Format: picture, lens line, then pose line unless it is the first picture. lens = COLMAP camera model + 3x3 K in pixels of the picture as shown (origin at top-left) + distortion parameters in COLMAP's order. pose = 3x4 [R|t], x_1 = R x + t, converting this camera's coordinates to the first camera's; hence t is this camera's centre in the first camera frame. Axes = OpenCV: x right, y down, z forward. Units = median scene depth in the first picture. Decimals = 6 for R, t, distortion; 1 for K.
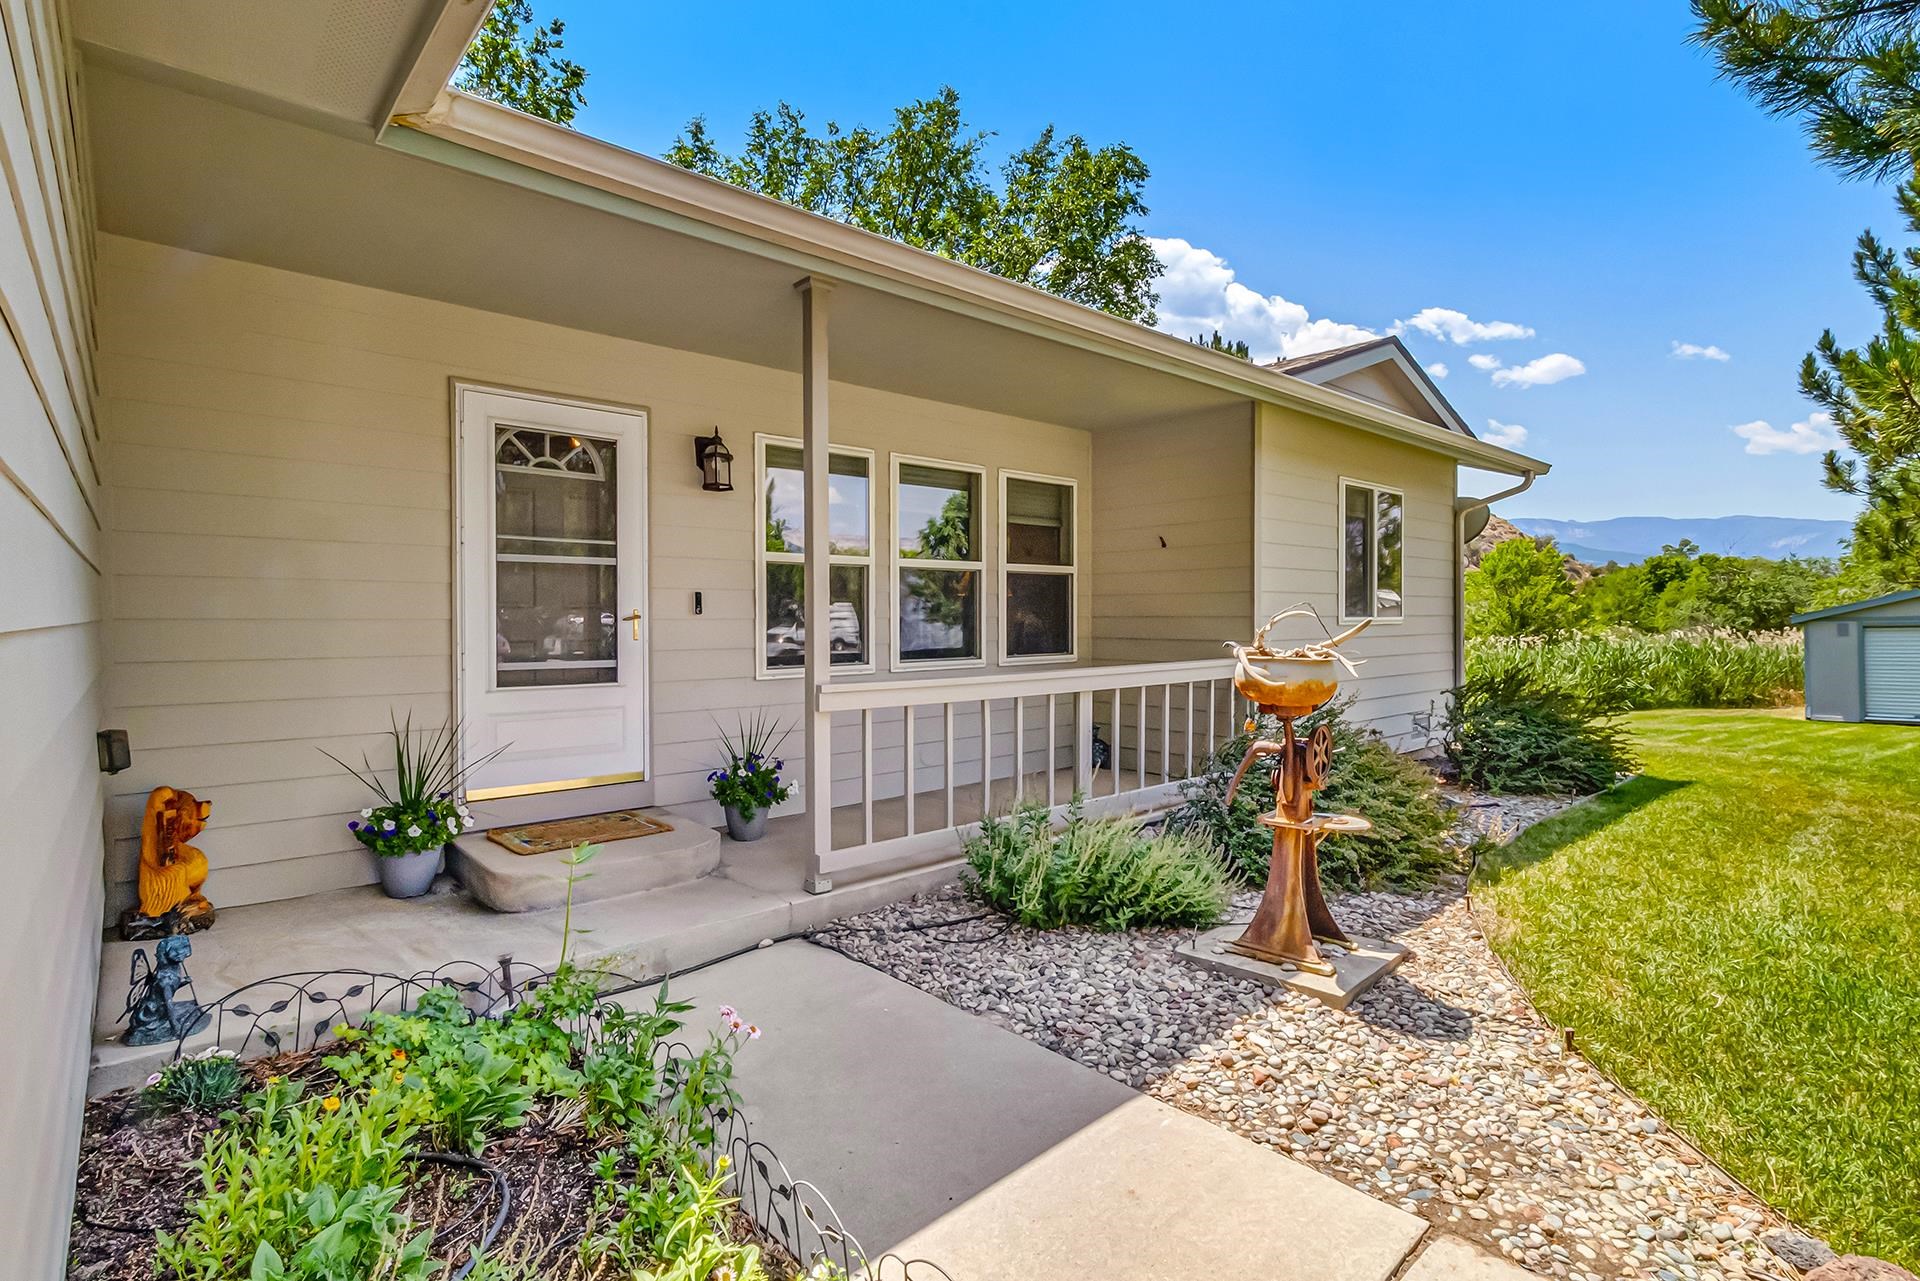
lens RADIAL K [[926.7, 0, 960.0], [0, 926.7, 640.5], [0, 0, 1]] dist [0.012639, -0.004922]
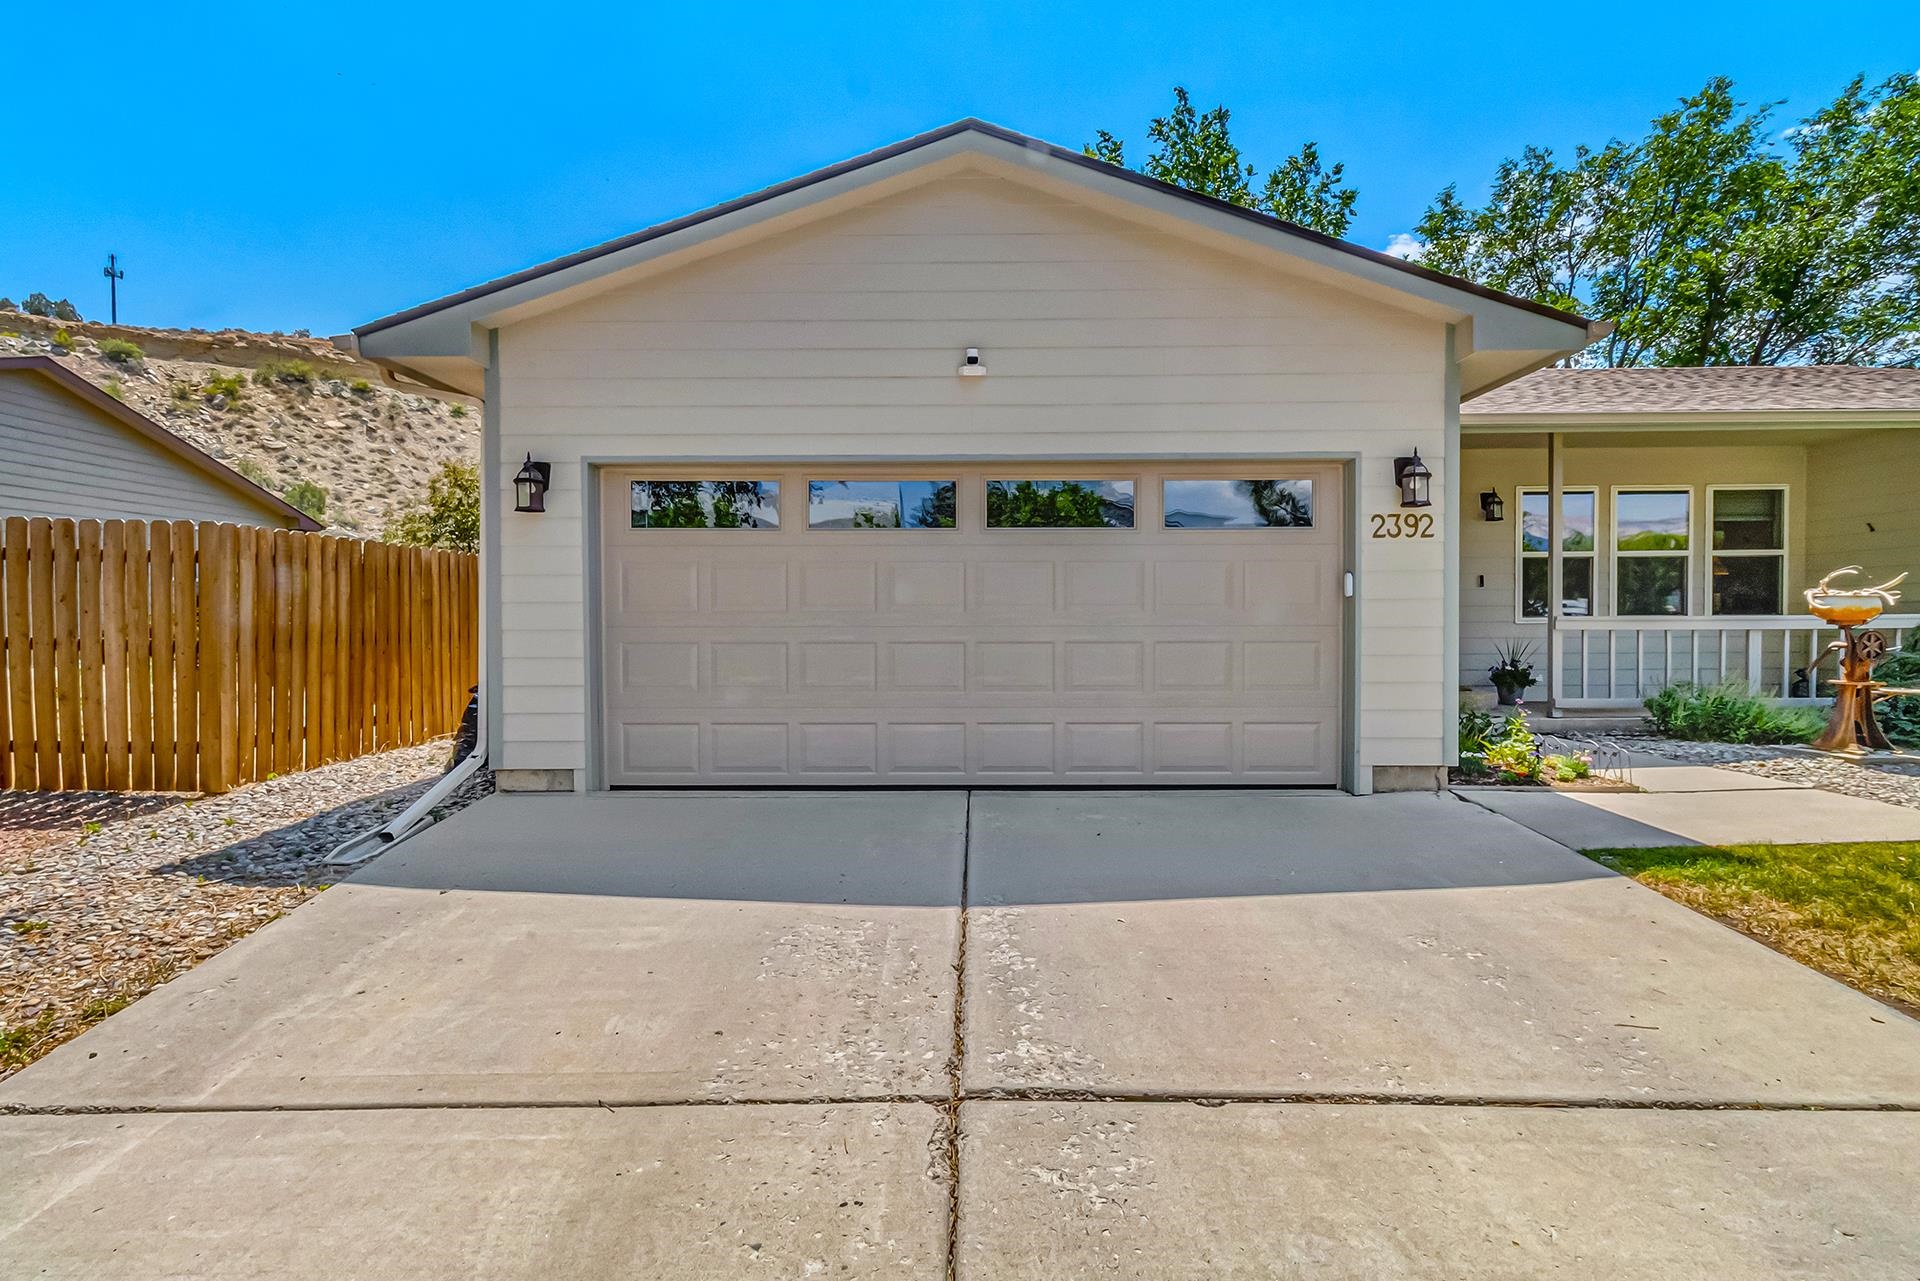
lens RADIAL K [[926.7, 0, 960.0], [0, 926.7, 640.5], [0, 0, 1]] dist [0.012639, -0.004922]
pose [[0.749318, 0.010695, -0.662124, 0.135089], [-0.011998, 0.999925, 0.002574, 0.066632], [0.662102, 0.006015, 0.749390, -0.855025]]
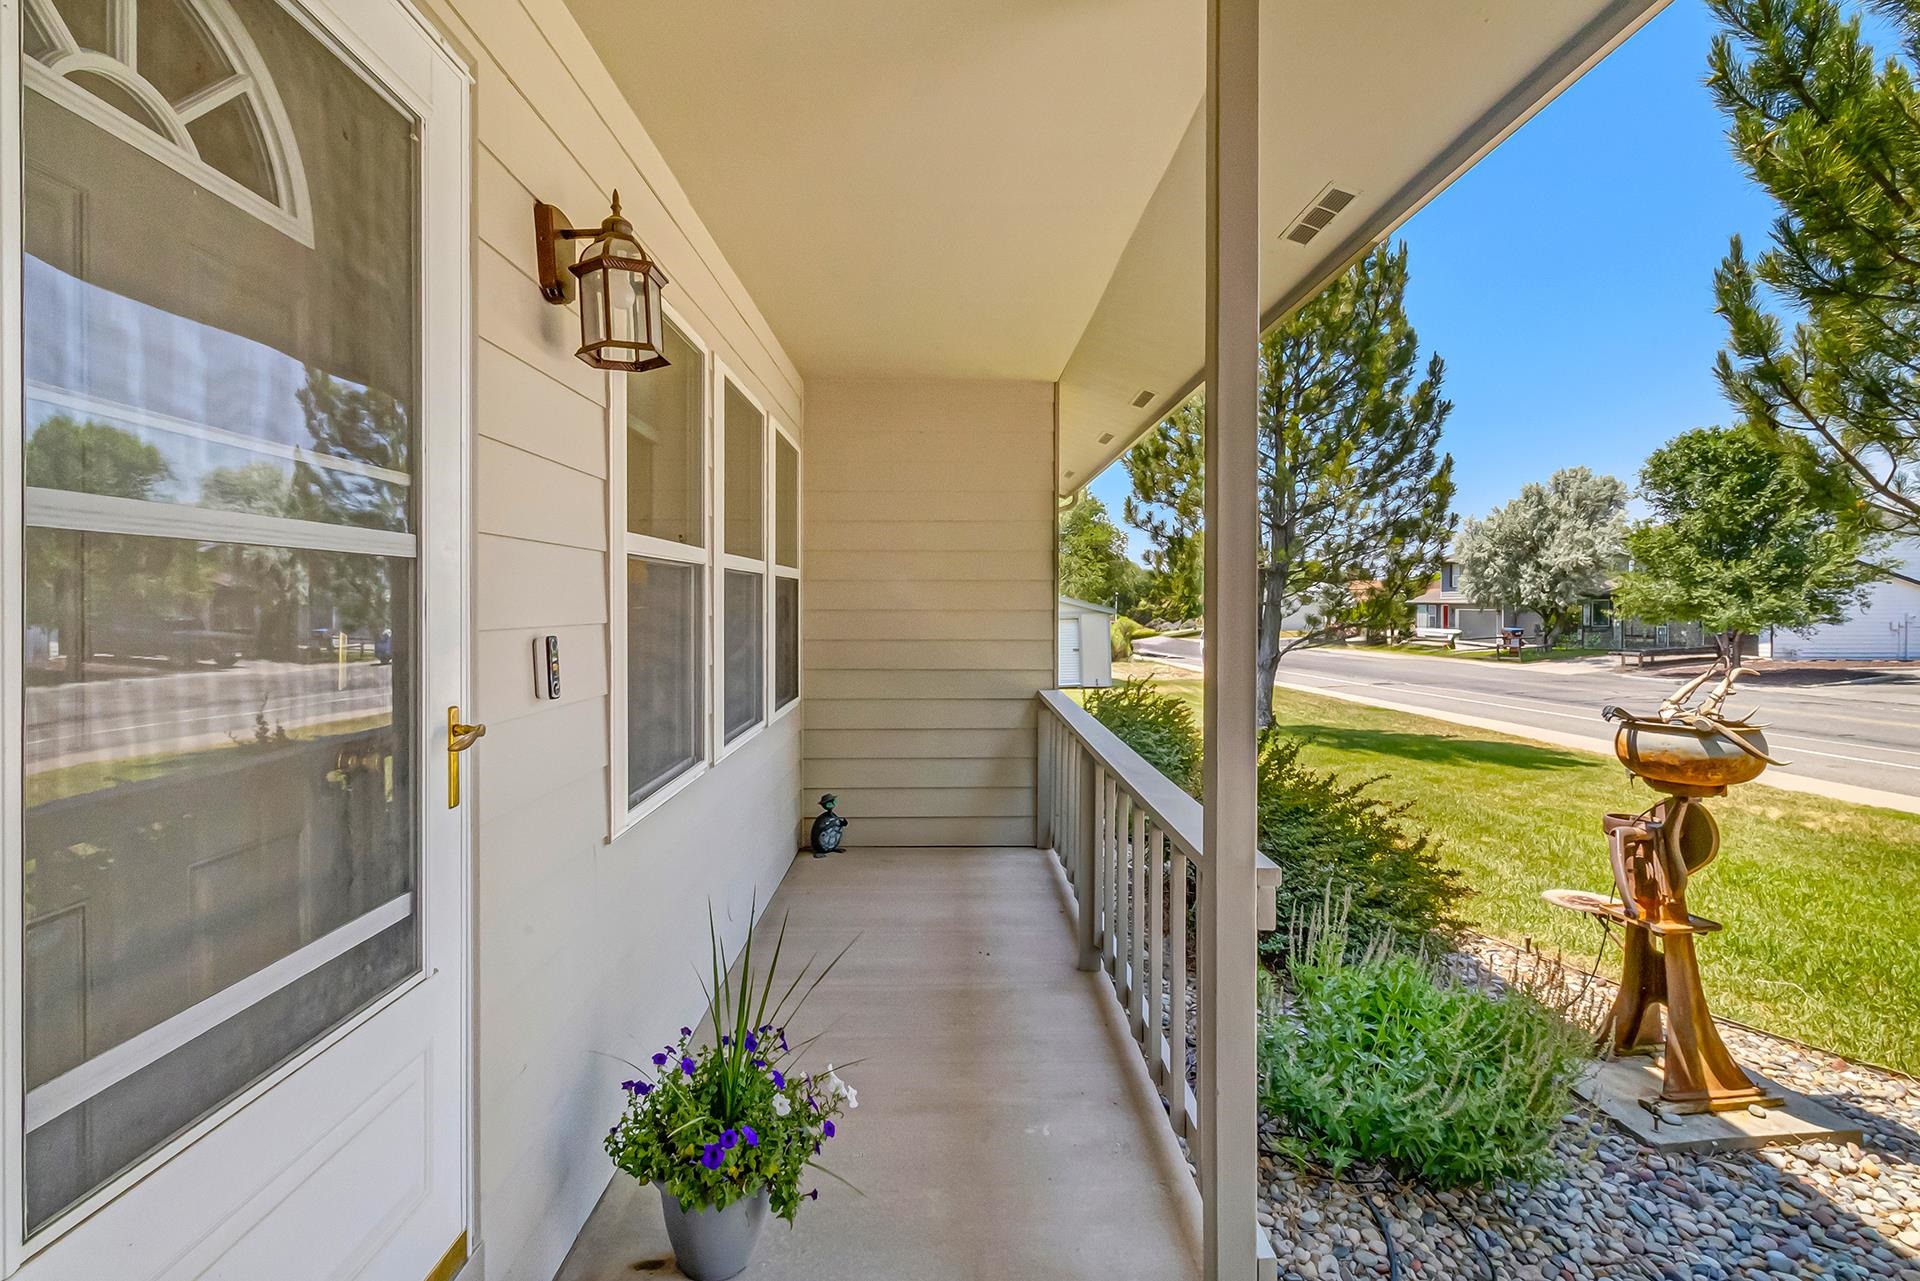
lens RADIAL K [[926.7, 0, 960.0], [0, 926.7, 640.5], [0, 0, 1]] dist [0.012639, -0.004922]
pose [[0.643046, -0.032314, 0.765146, -0.324696], [0.010865, 0.999394, 0.033075, -0.043447], [-0.765751, -0.012955, 0.643007, 0.465813]]
